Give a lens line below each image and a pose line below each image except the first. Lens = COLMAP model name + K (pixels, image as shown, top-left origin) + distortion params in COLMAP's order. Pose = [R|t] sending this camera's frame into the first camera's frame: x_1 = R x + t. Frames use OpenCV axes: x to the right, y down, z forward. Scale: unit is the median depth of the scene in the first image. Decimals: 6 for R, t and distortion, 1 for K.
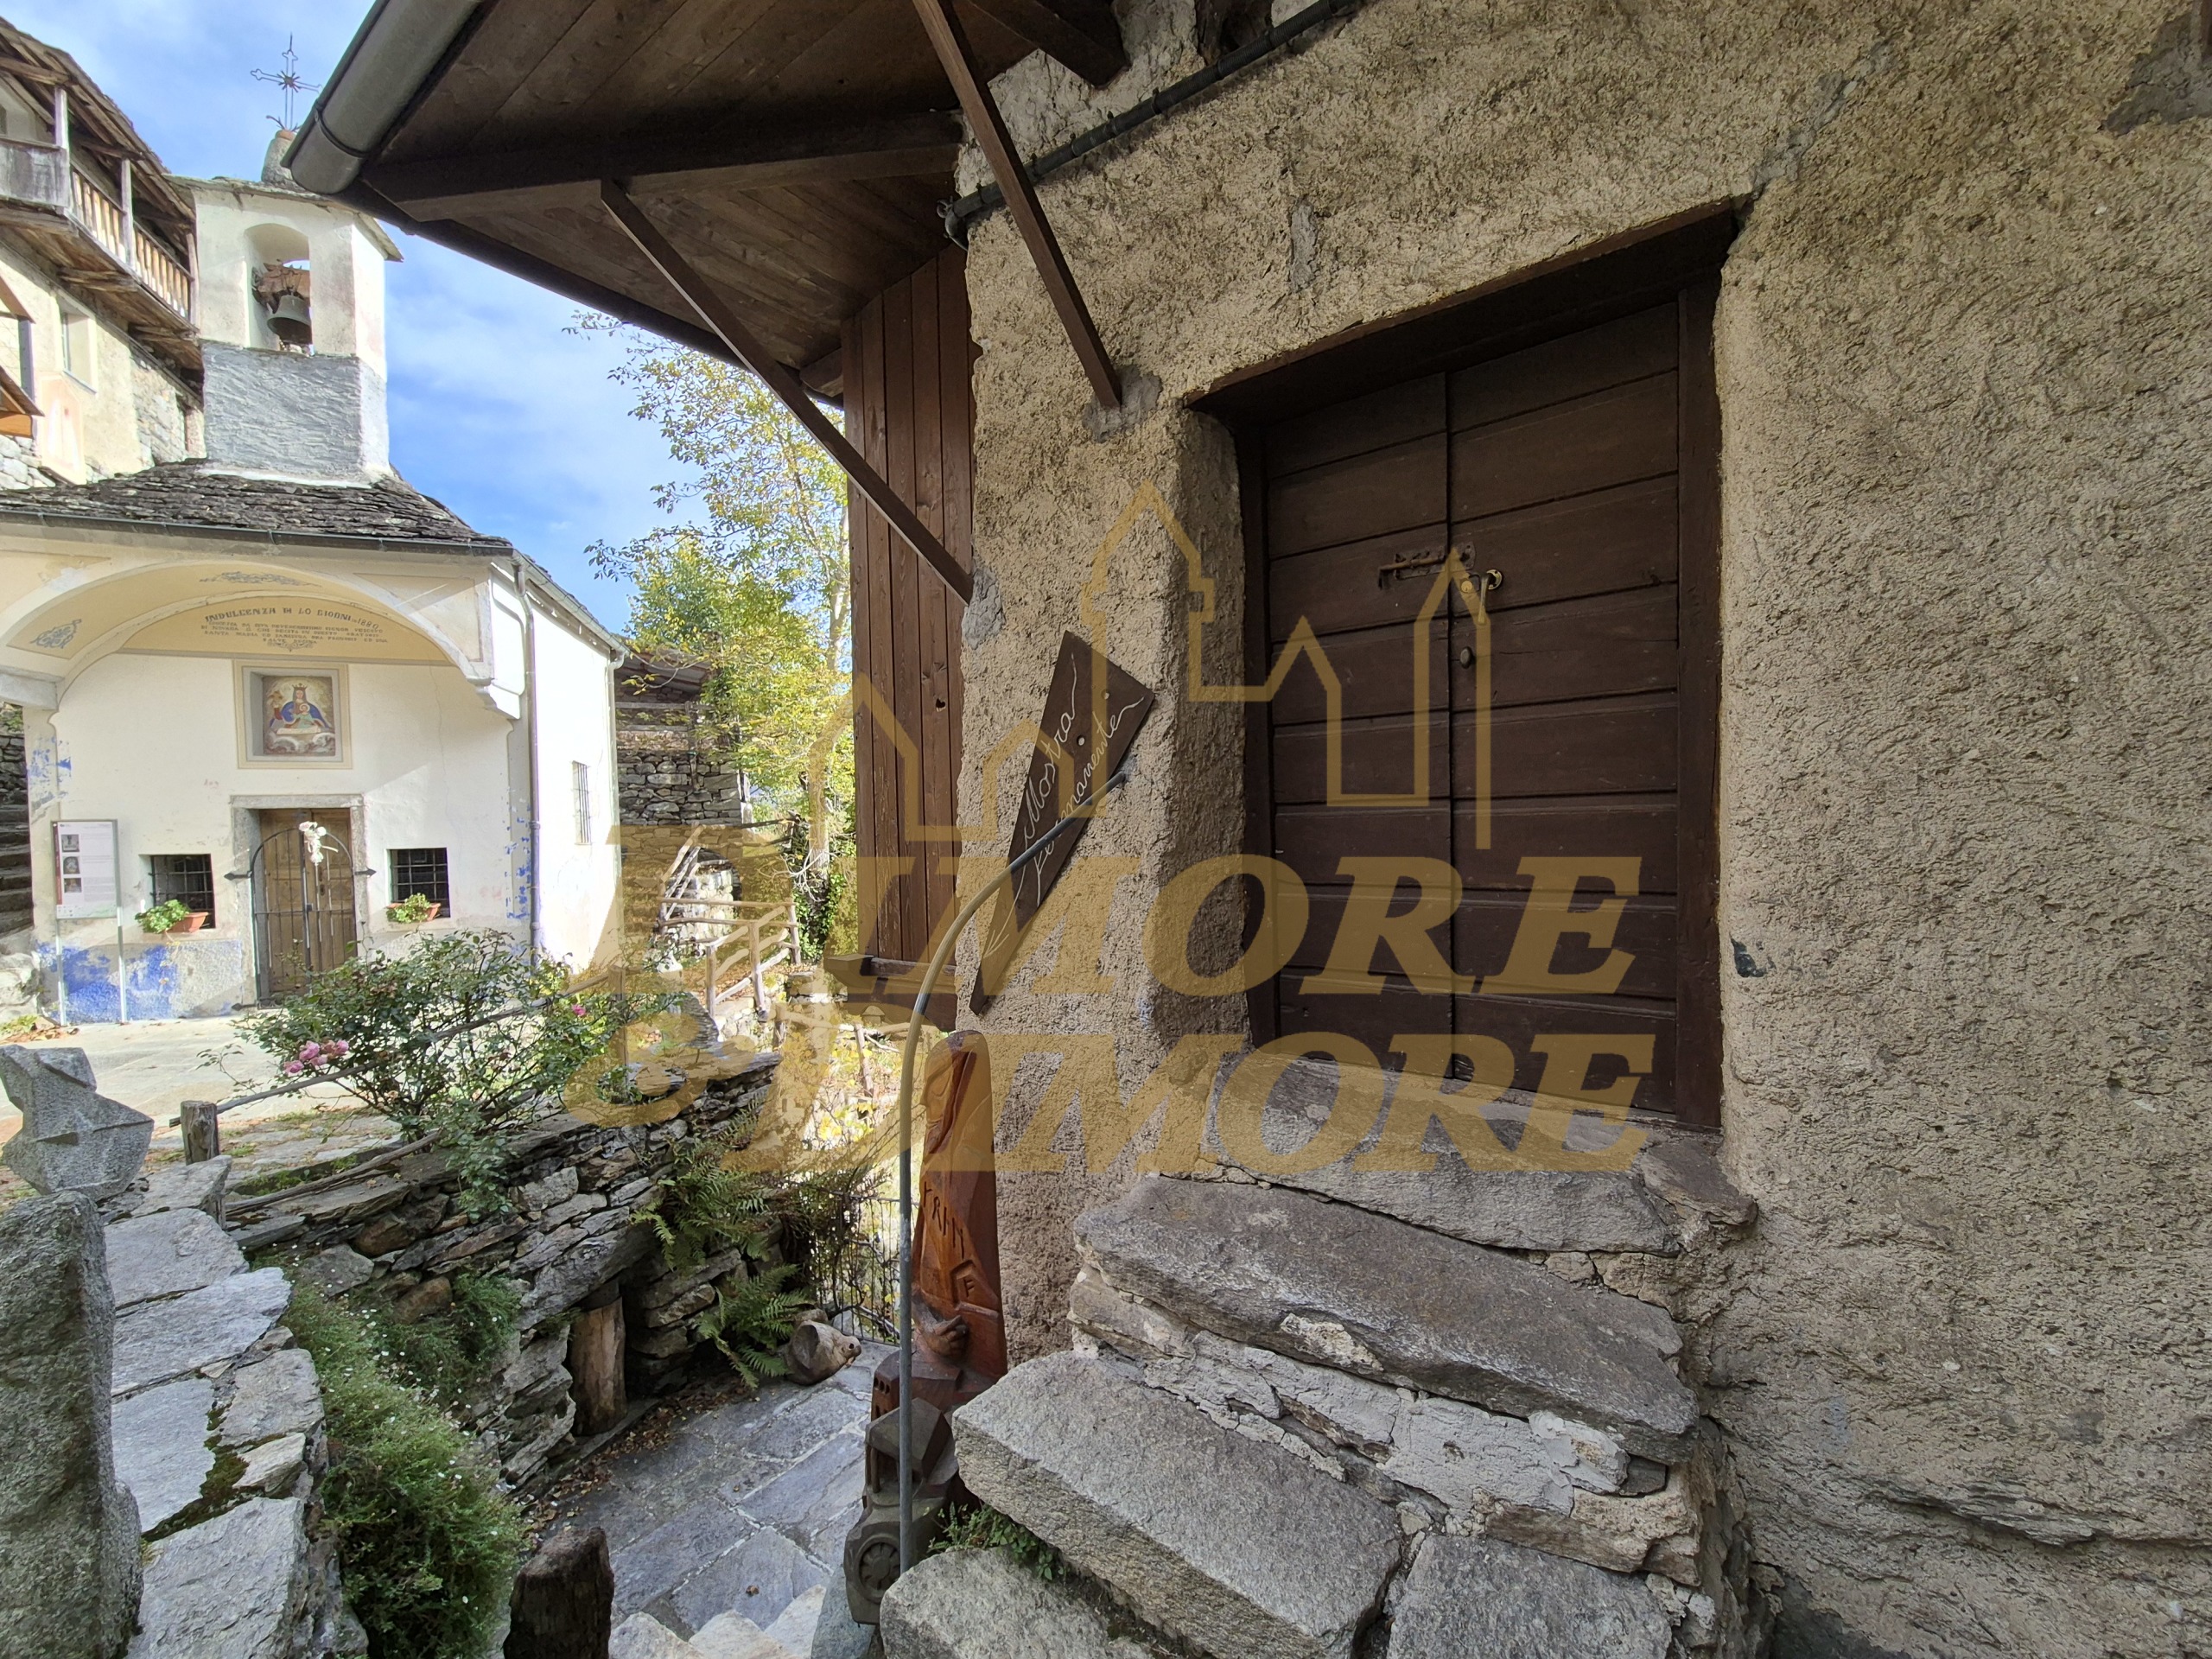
lens RADIAL K [[907.5, 0, 1113.1], [0, 907.5, 849.6], [0, 0, 1]] dist [0.001894, -0.002153]
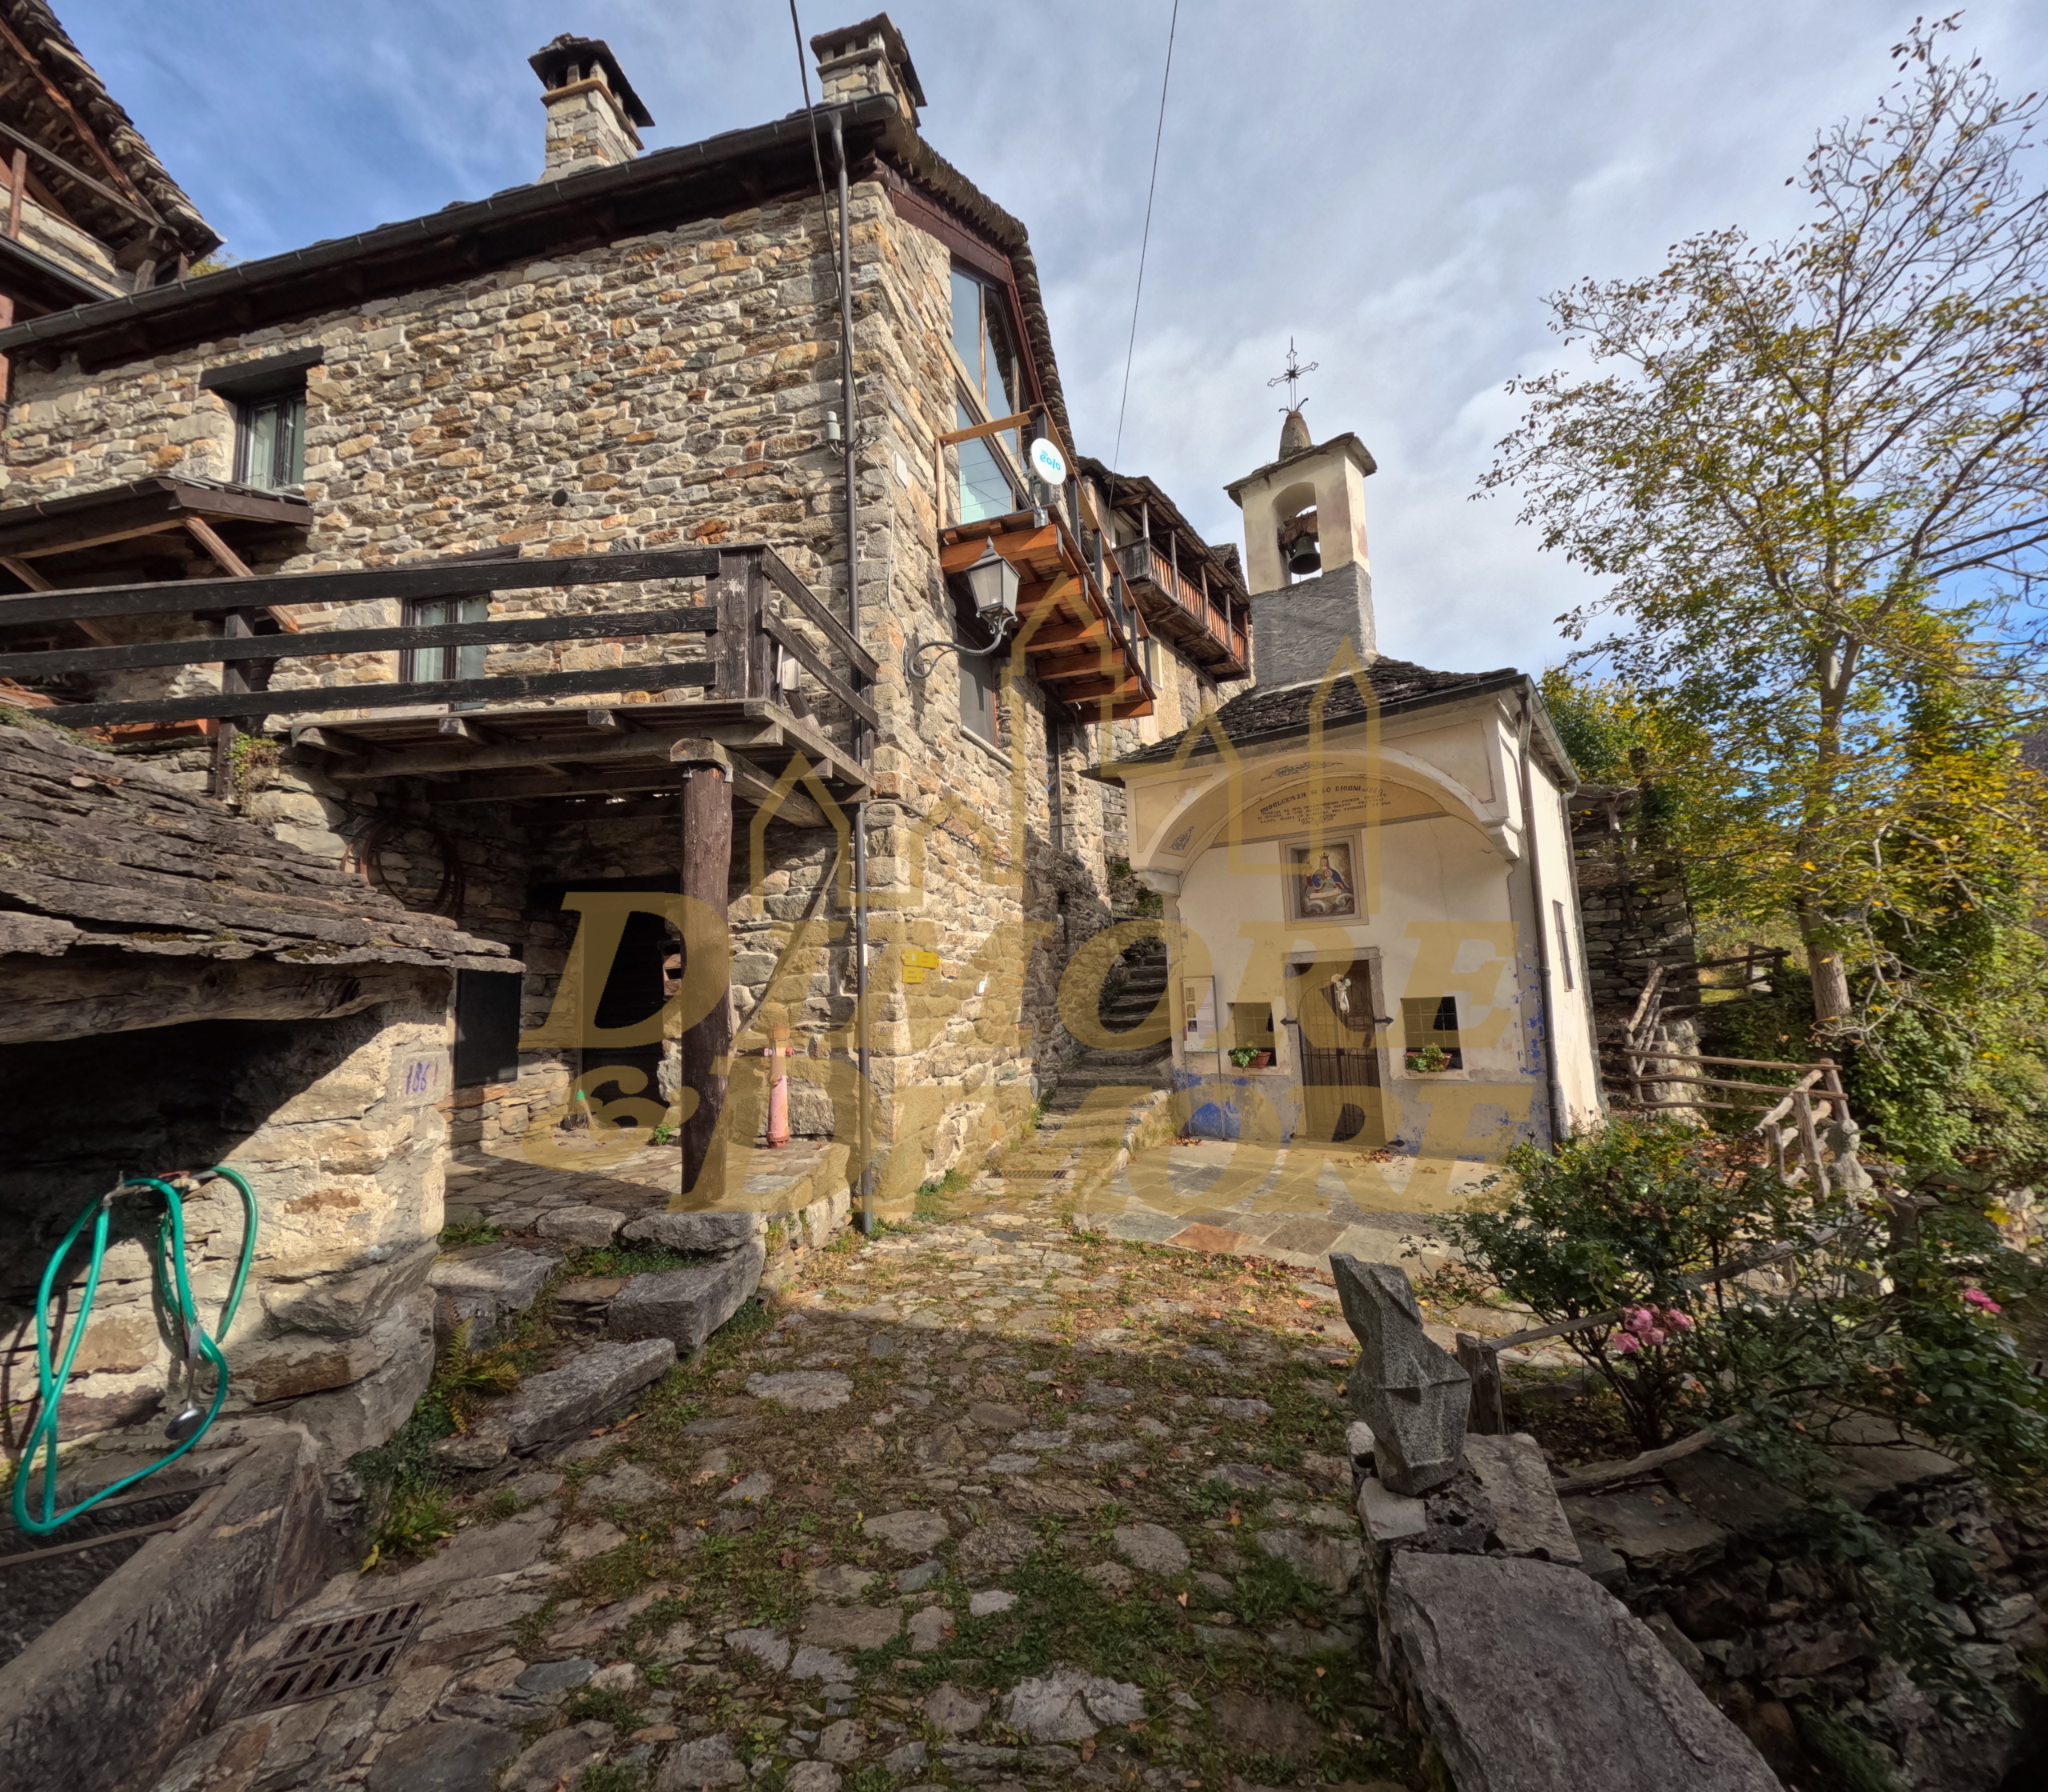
lens RADIAL K [[833.5, 0, 1024.0], [0, 833.5, 896.0], [0, 0, 1]] dist [-0.000170, 0.000663]
pose [[0.557984, -0.099105, -0.823913, -0.245001], [0.007691, 0.993418, -0.114285, -0.011515], [0.829816, 0.057432, 0.555073, 0.102687]]
